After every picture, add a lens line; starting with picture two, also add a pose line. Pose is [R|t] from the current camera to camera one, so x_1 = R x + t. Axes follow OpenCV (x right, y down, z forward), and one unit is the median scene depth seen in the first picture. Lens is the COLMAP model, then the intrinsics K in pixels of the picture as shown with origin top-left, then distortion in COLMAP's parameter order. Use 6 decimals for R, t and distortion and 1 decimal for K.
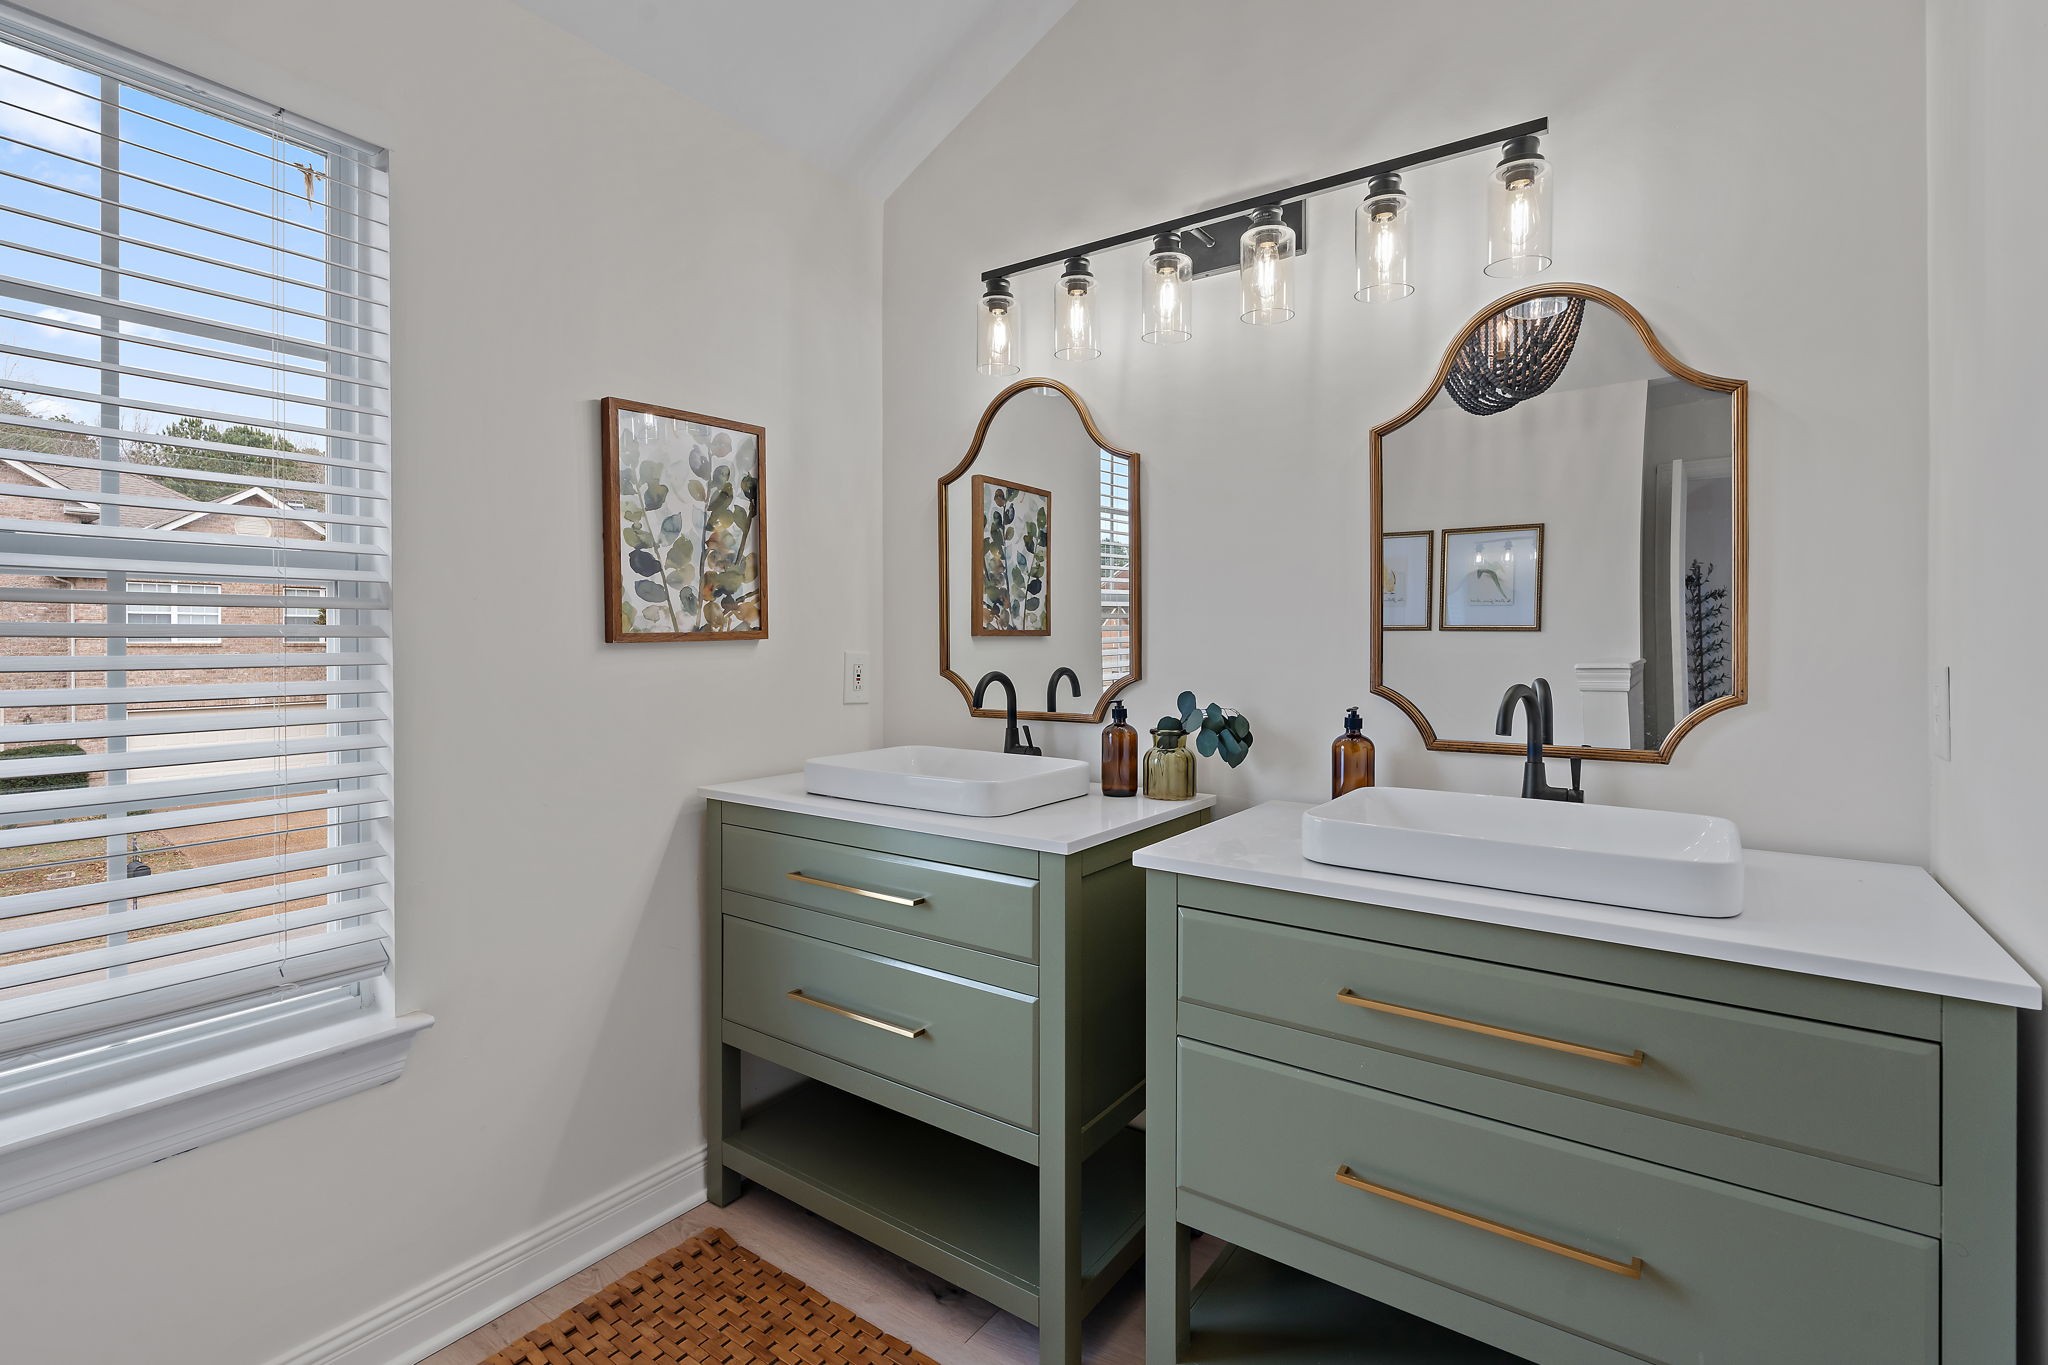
lens RADIAL K [[946.8, 0, 1029.0], [0, 946.8, 633.4], [0, 0, 1]] dist [-0.011953, 0.001692]
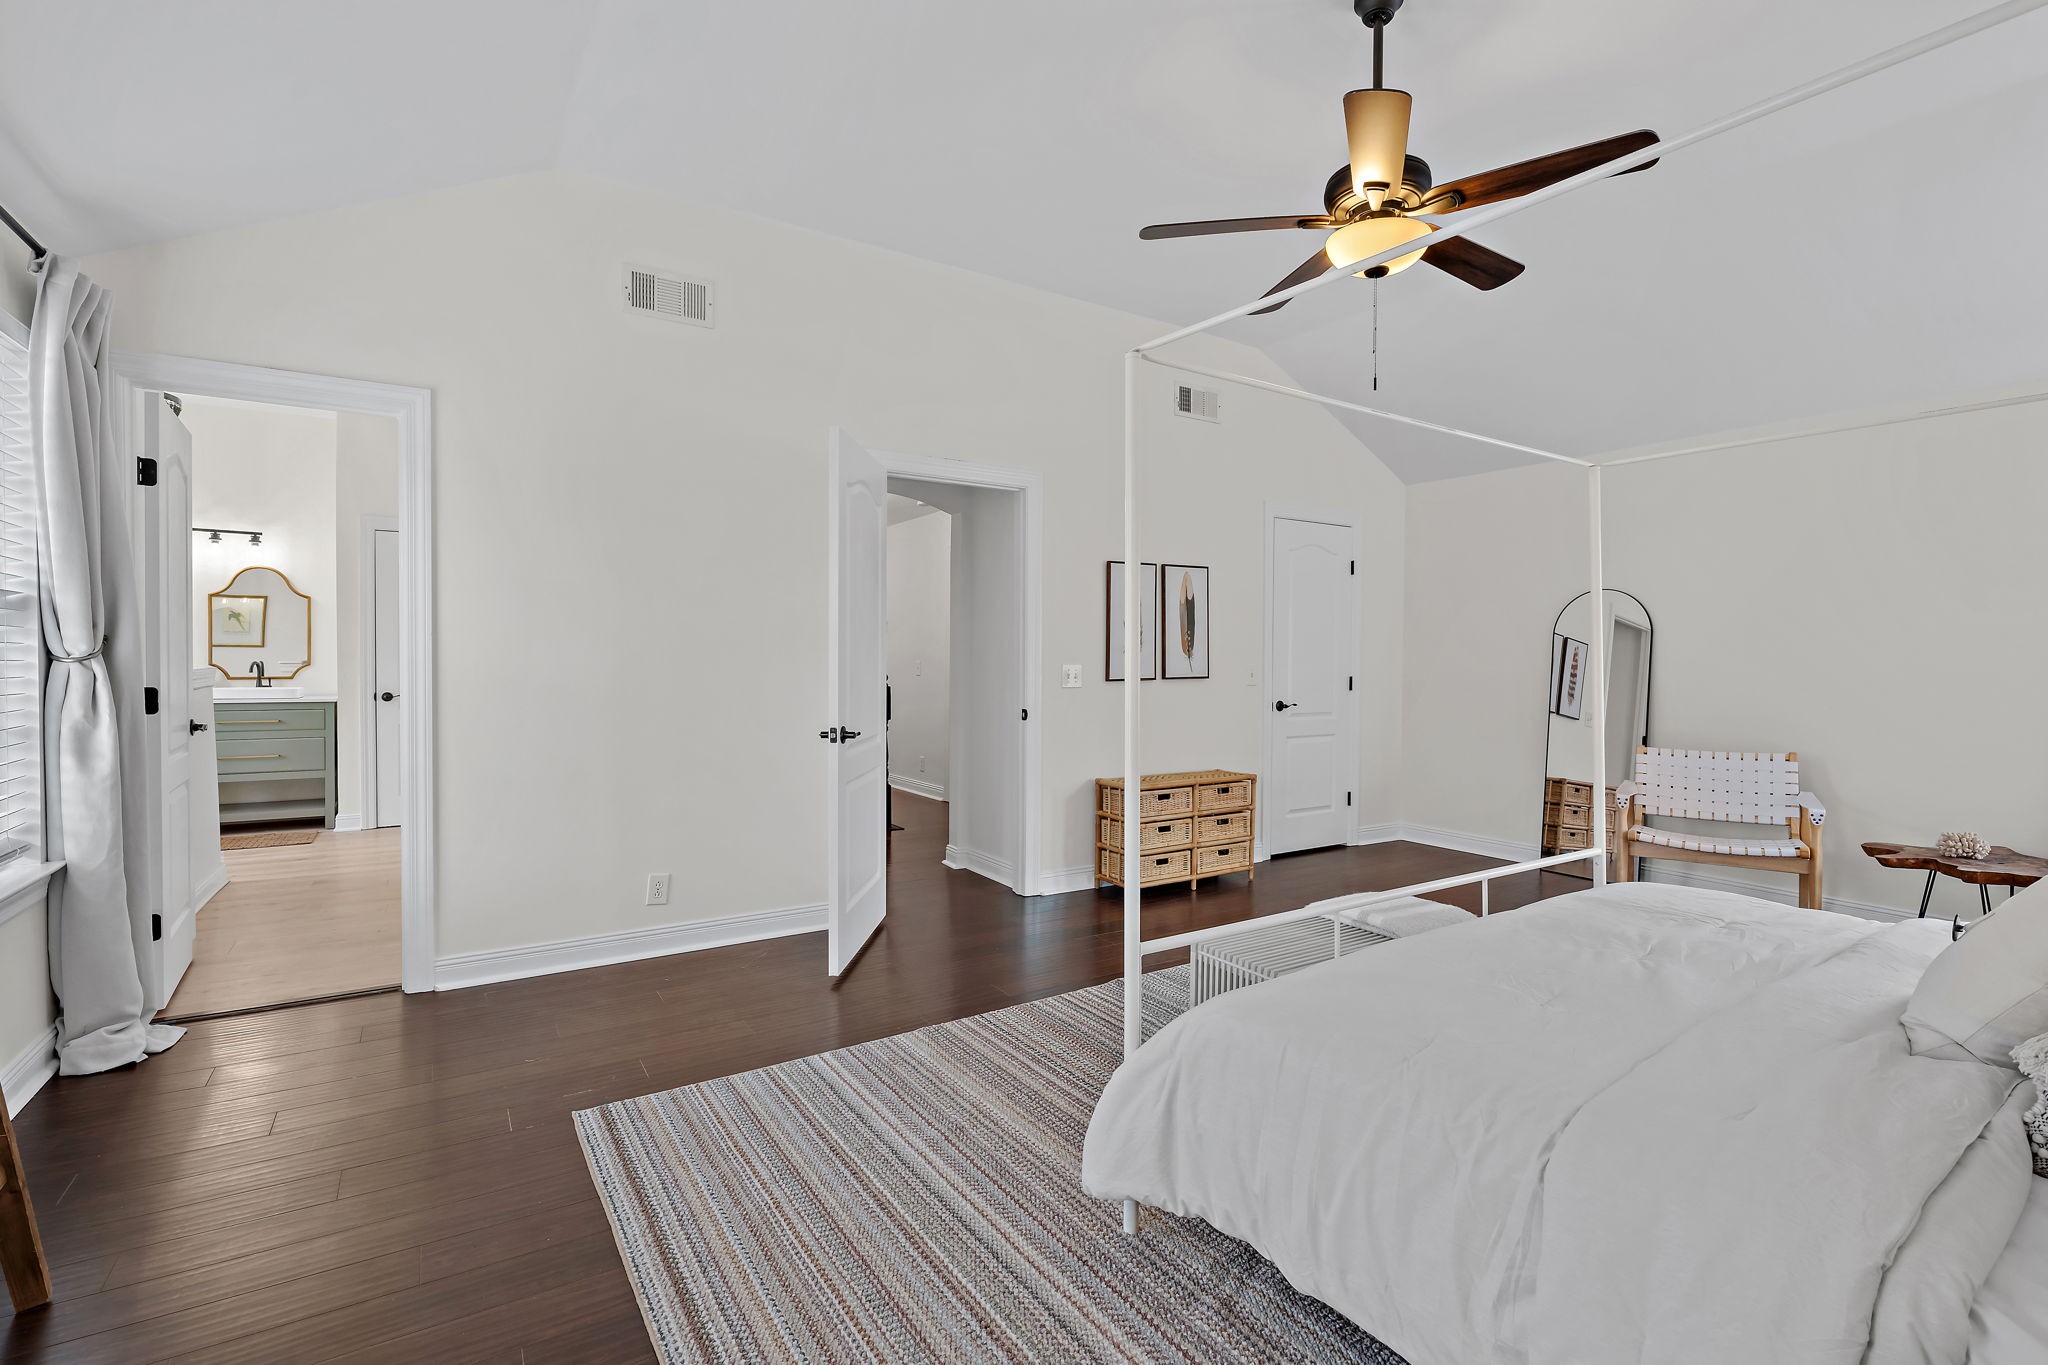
lens RADIAL K [[900.8, 0, 1024.0], [0, 900.8, 682.5], [0, 0, 1]] dist [-0.000670, 0.000361]
pose [[0.369652, -0.018640, 0.928983, -1.473940], [-0.018290, 0.999459, 0.027332, -0.020259], [-0.928990, -0.027095, 0.369111, -2.781574]]
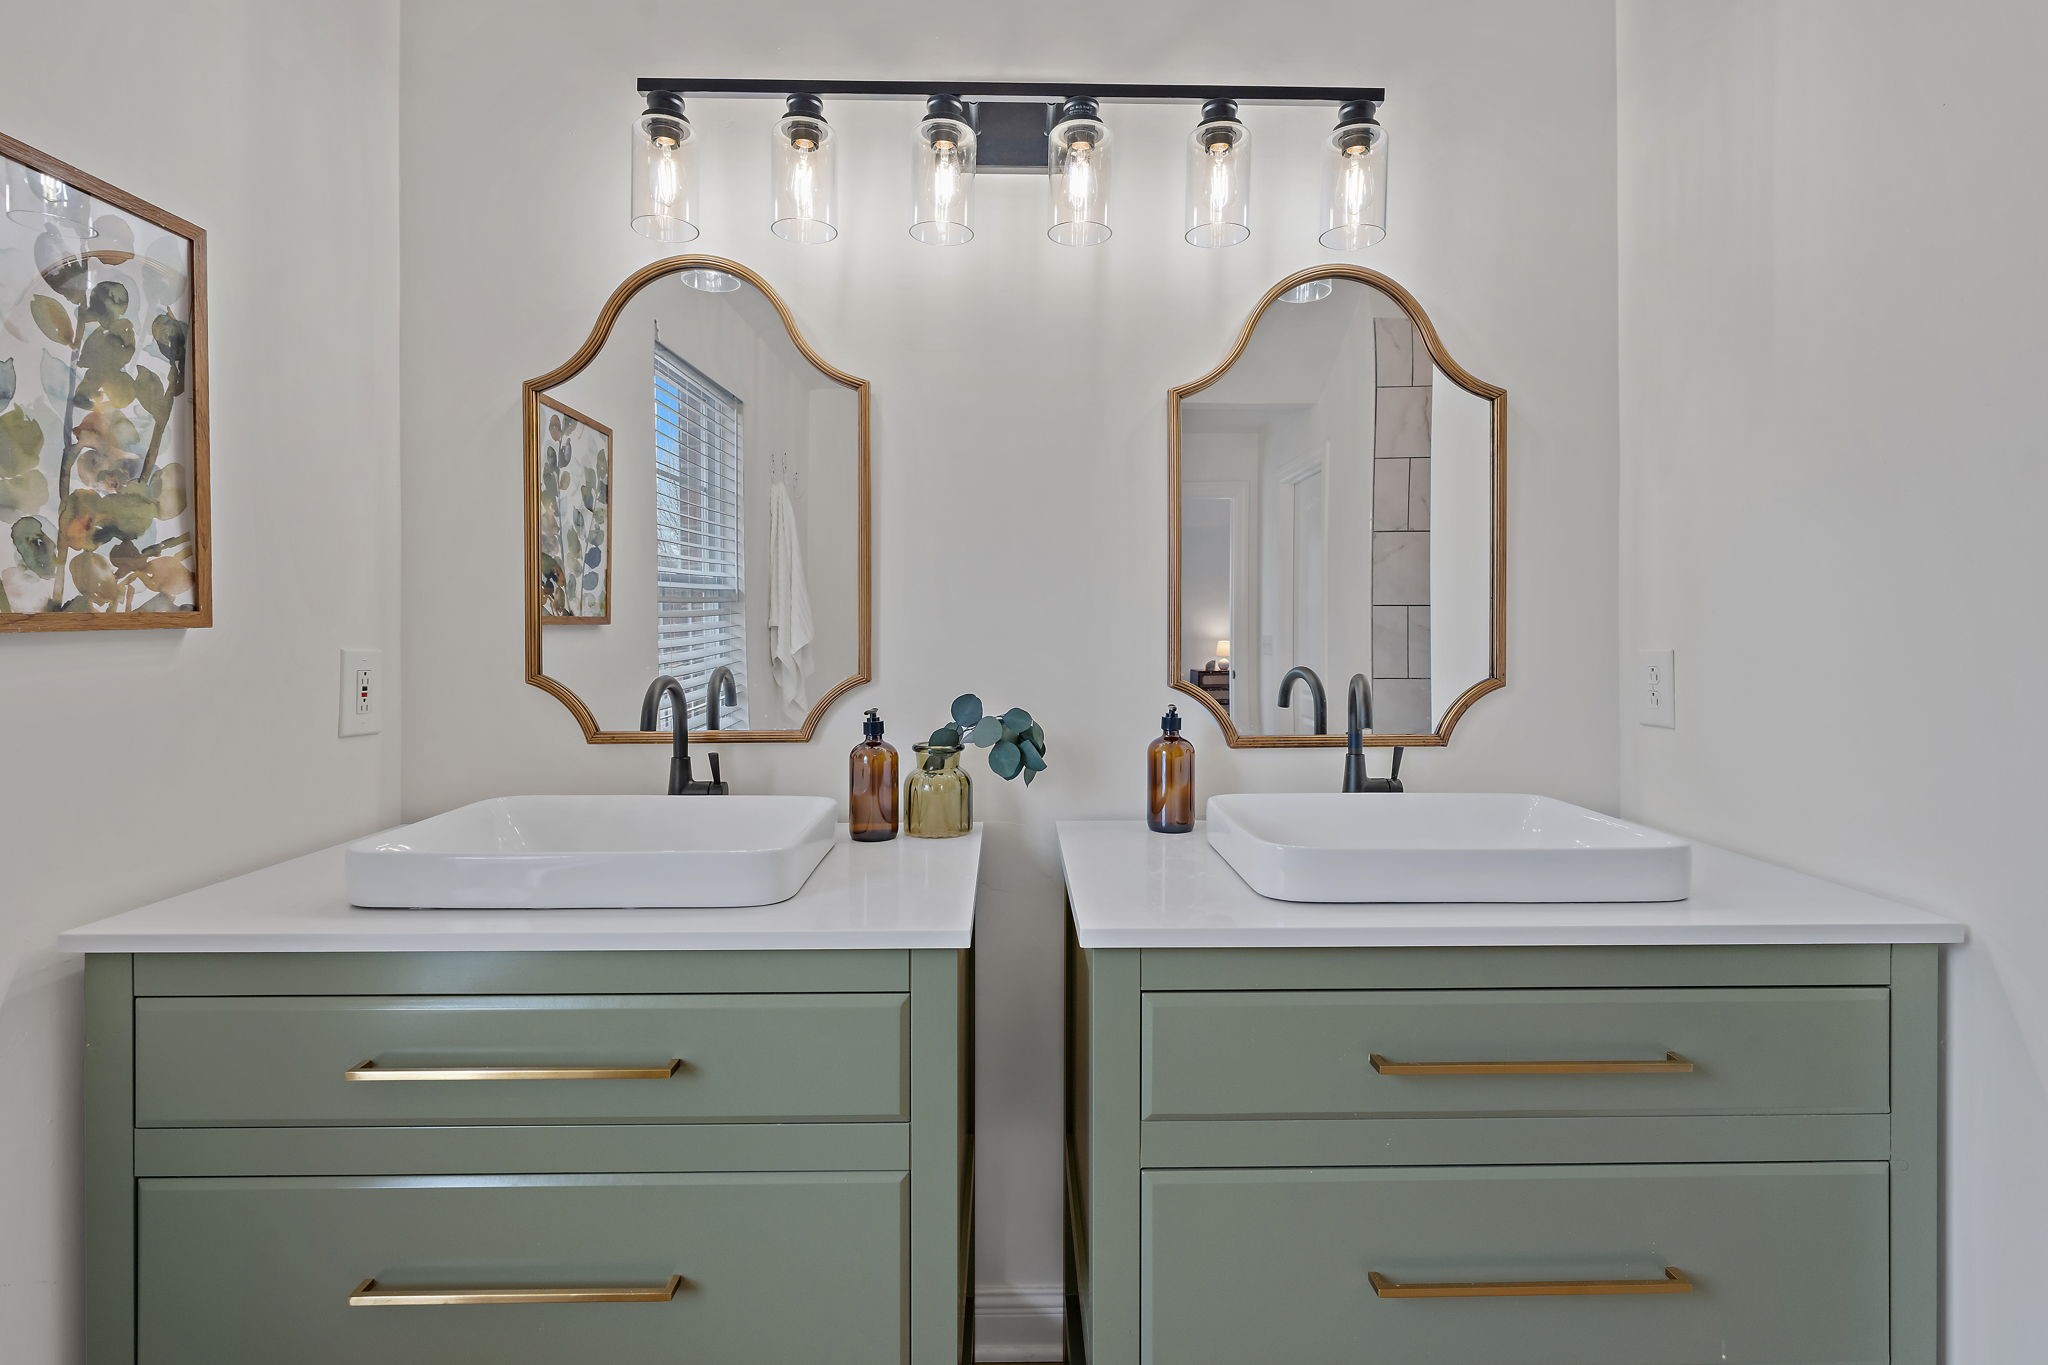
lens RADIAL K [[946.8, 0, 1029.0], [0, 946.8, 633.4], [0, 0, 1]] dist [-0.011953, 0.001692]
pose [[0.803340, -0.002616, 0.595515, -0.228242], [-0.002982, 0.999960, 0.008416, 0.003608], [-0.595514, -0.008537, 0.803300, 0.307006]]
